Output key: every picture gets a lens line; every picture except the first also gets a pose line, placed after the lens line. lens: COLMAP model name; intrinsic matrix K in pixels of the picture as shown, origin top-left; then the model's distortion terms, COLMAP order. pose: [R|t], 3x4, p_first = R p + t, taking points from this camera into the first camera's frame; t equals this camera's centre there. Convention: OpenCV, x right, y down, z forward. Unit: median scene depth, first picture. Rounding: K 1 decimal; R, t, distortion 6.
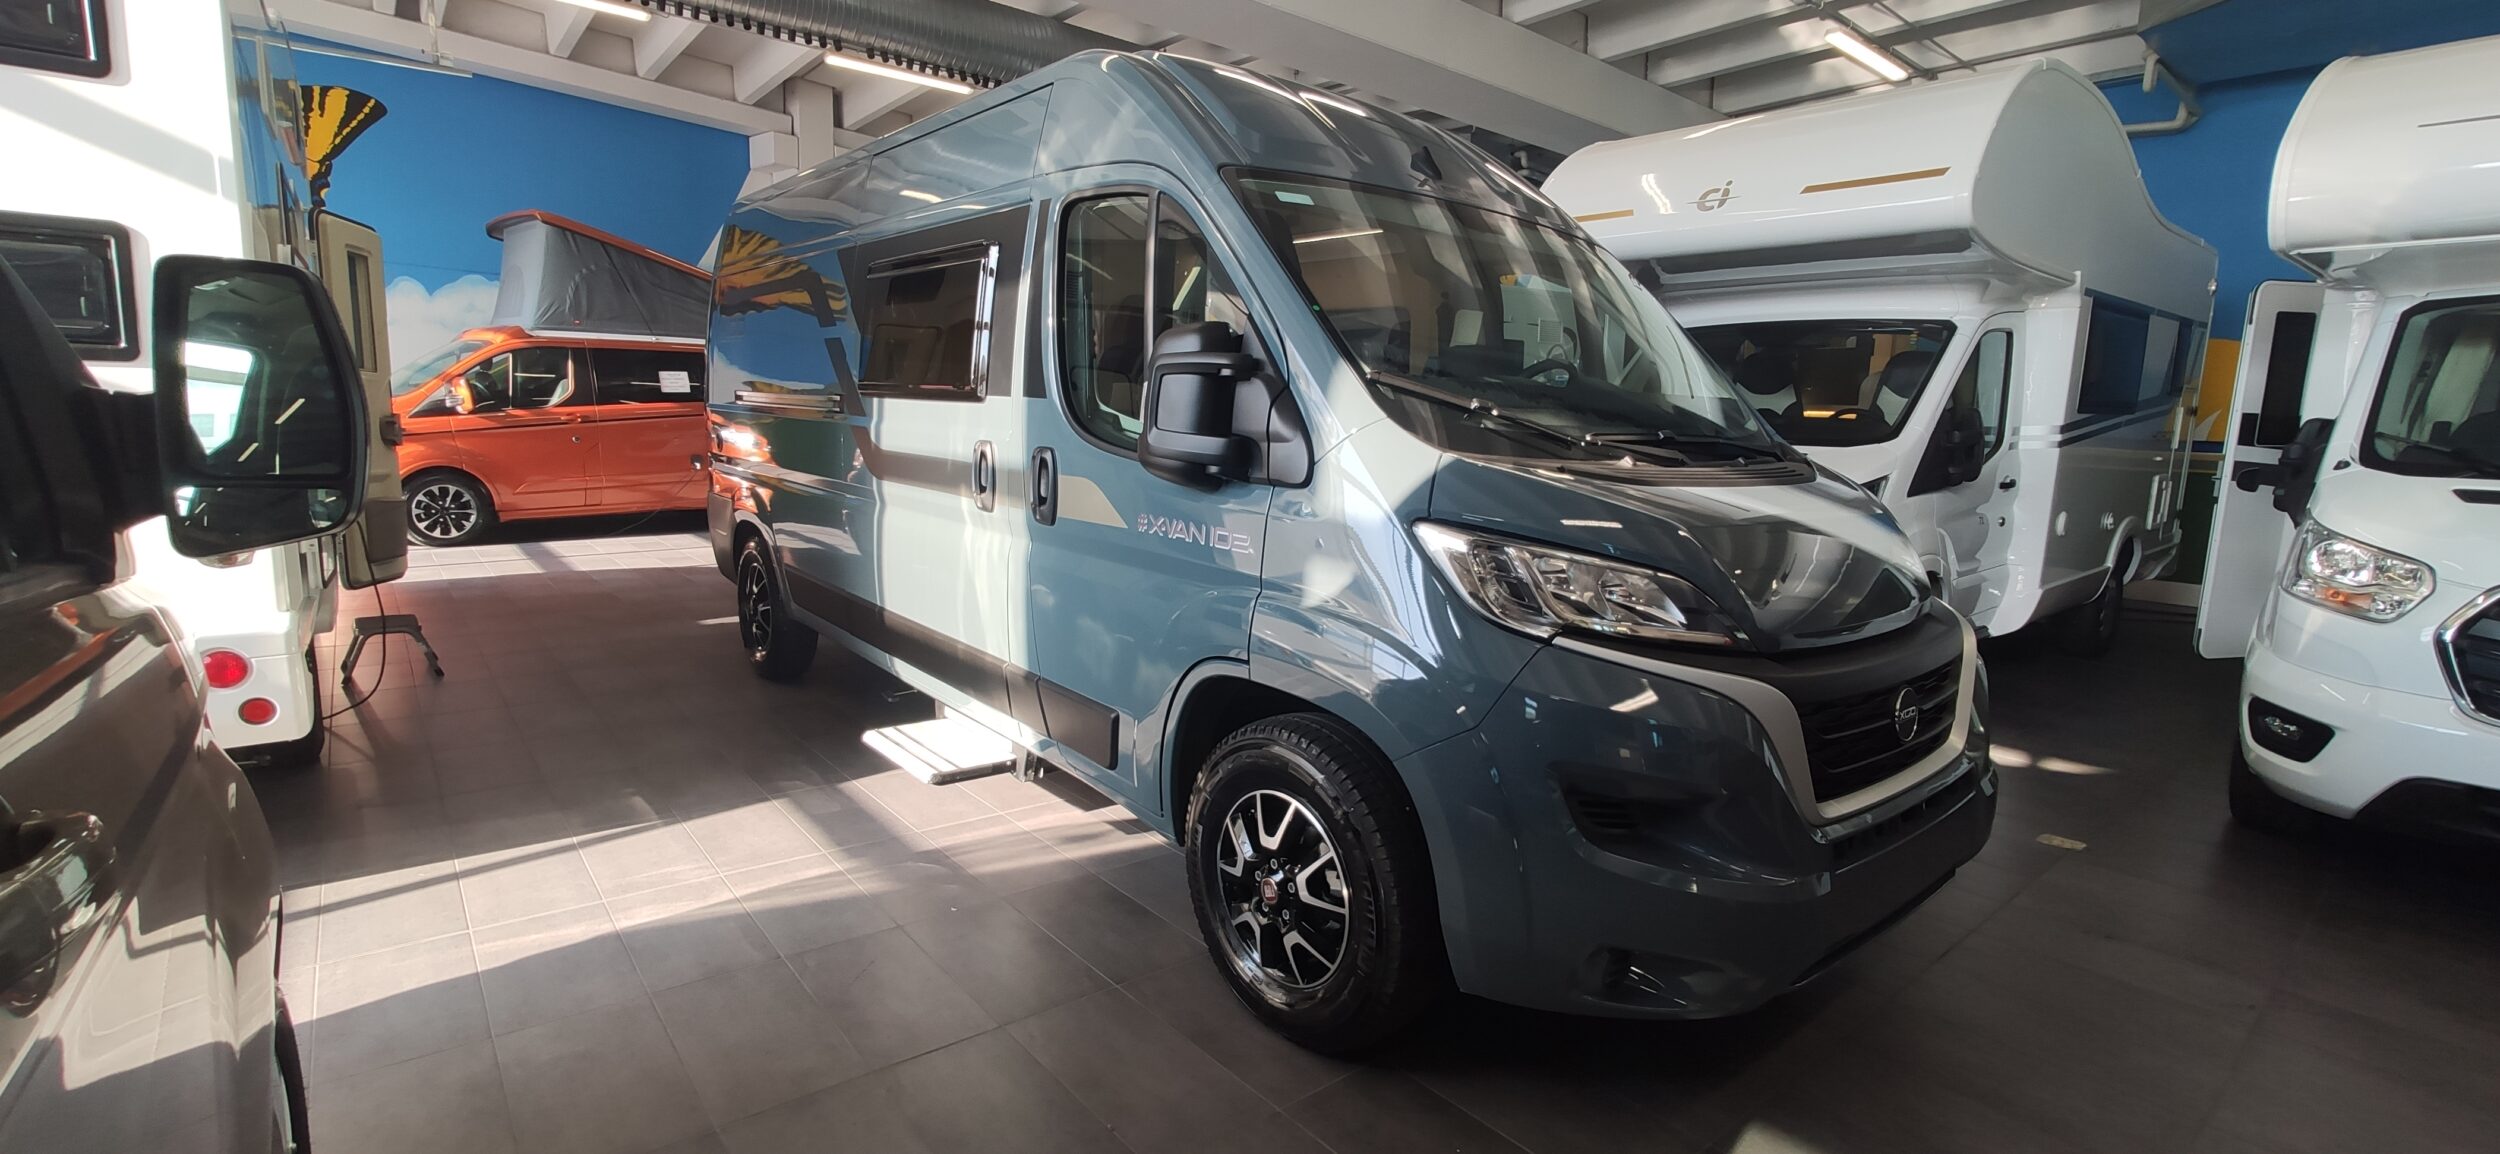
lens RADIAL K [[1107.1, 0, 1256.1], [0, 1107.1, 587.8], [0, 0, 1]] dist [-0.001863, 0.014683]
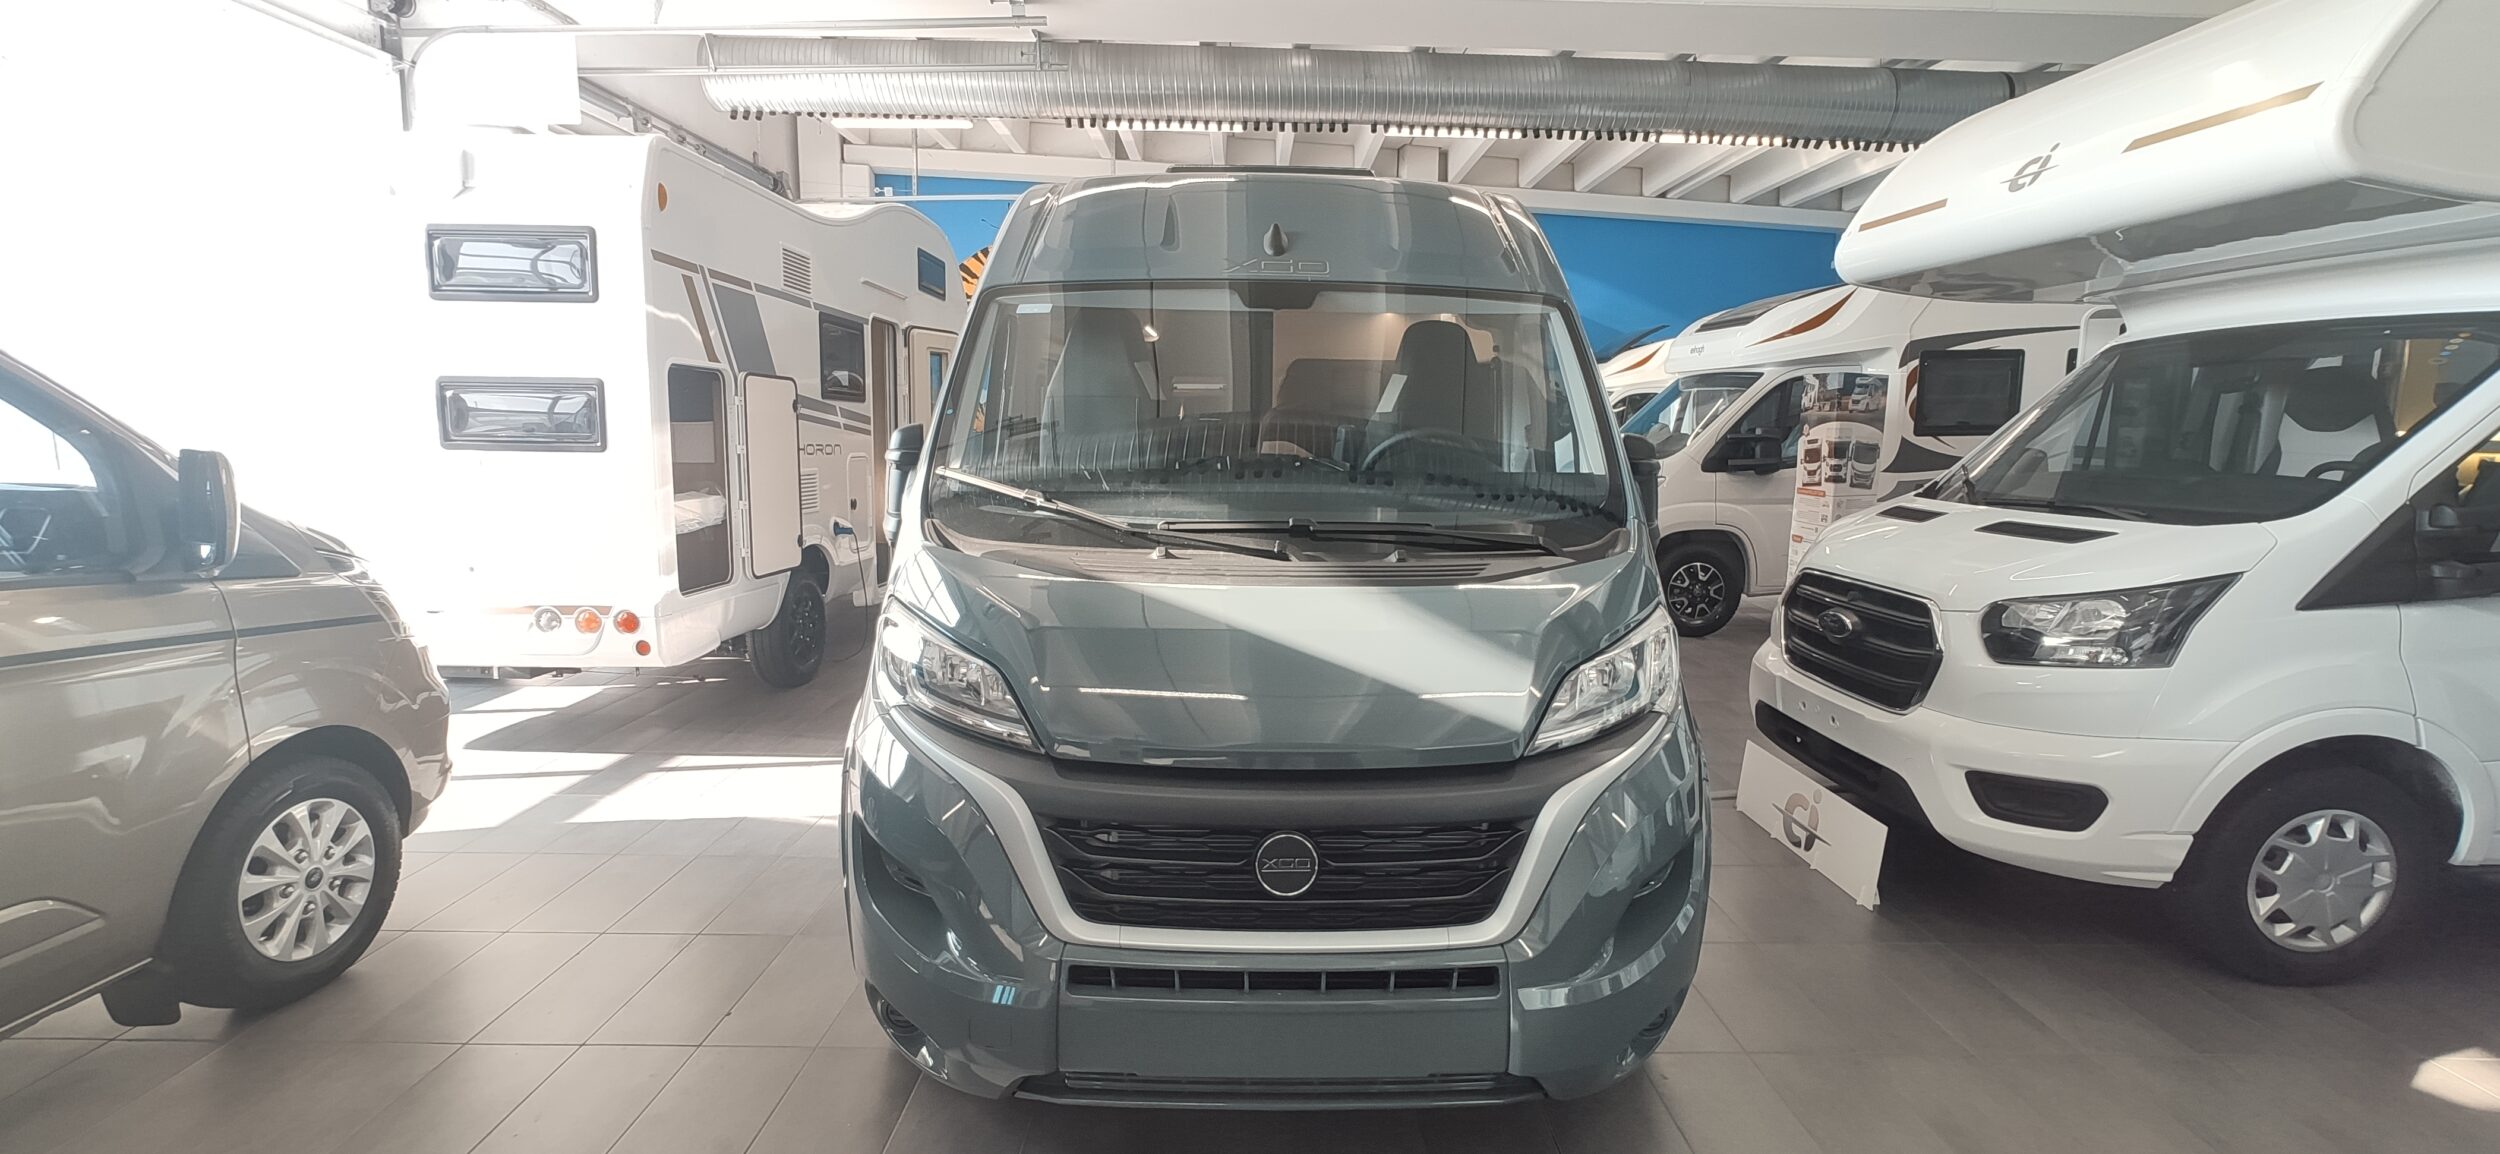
lens RADIAL K [[1107.1, 0, 1256.1], [0, 1107.1, 587.8], [0, 0, 1]] dist [-0.001863, 0.014683]
pose [[0.774521, 0.077284, -0.627809, 0.813382], [-0.085404, 0.996197, 0.017271, -0.082884], [0.626756, 0.040241, 0.778175, 0.213256]]
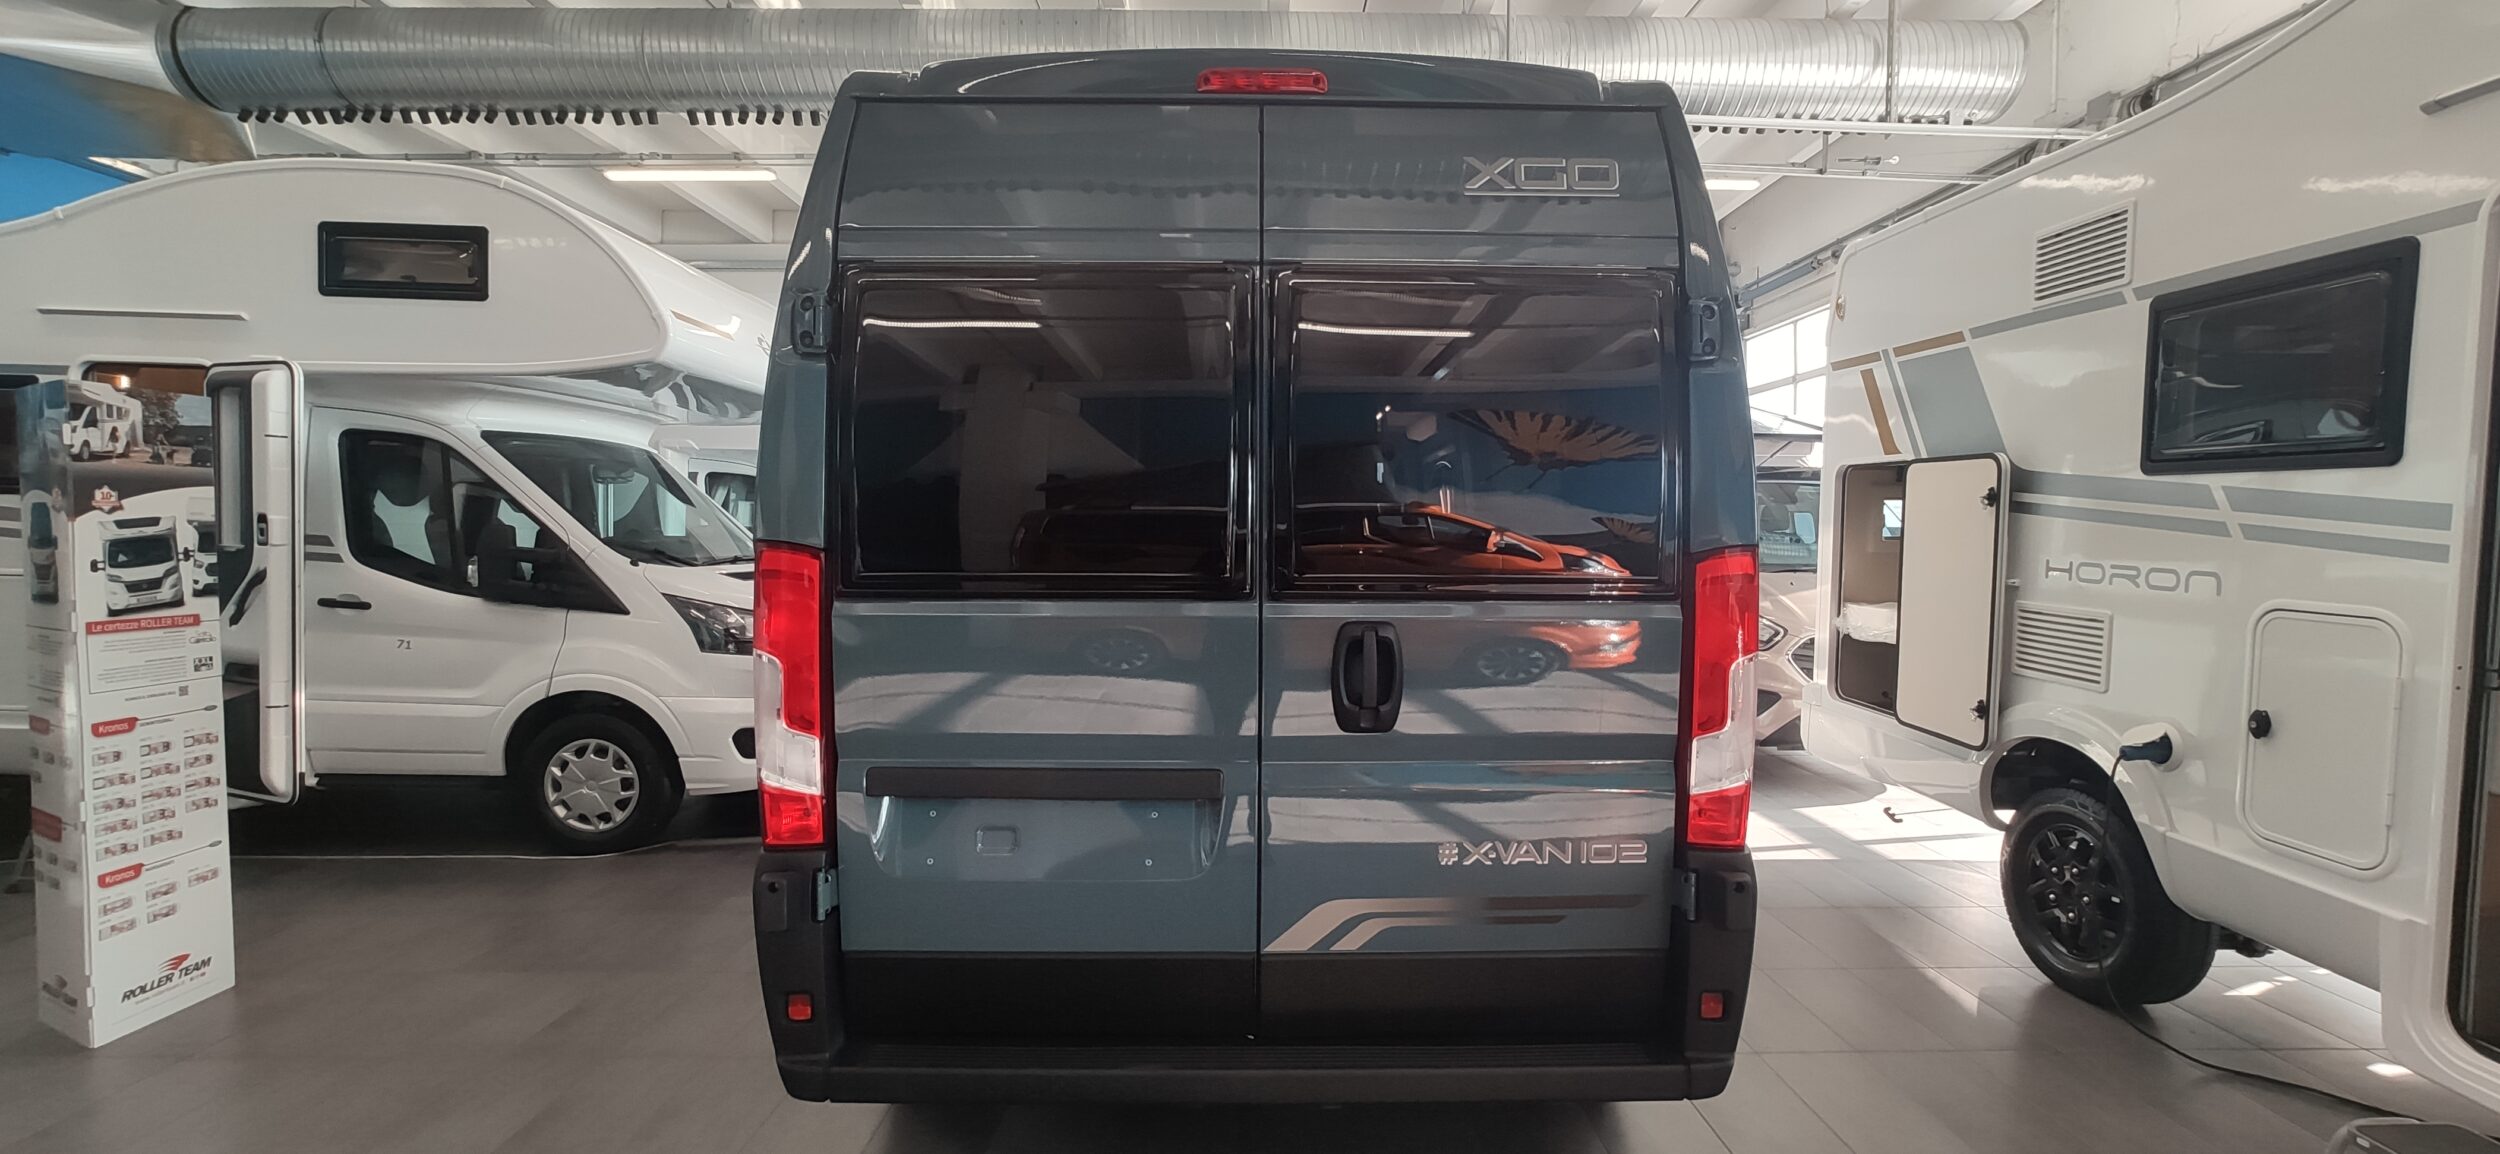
lens RADIAL K [[1107.1, 0, 1256.1], [0, 1107.1, 587.8], [0, 0, 1]] dist [-0.001863, 0.014683]
pose [[-0.777213, -0.067374, 0.625621, -1.146615], [0.065735, 0.980117, 0.187213, -0.473413], [-0.625795, 0.186630, -0.757331, 2.602542]]
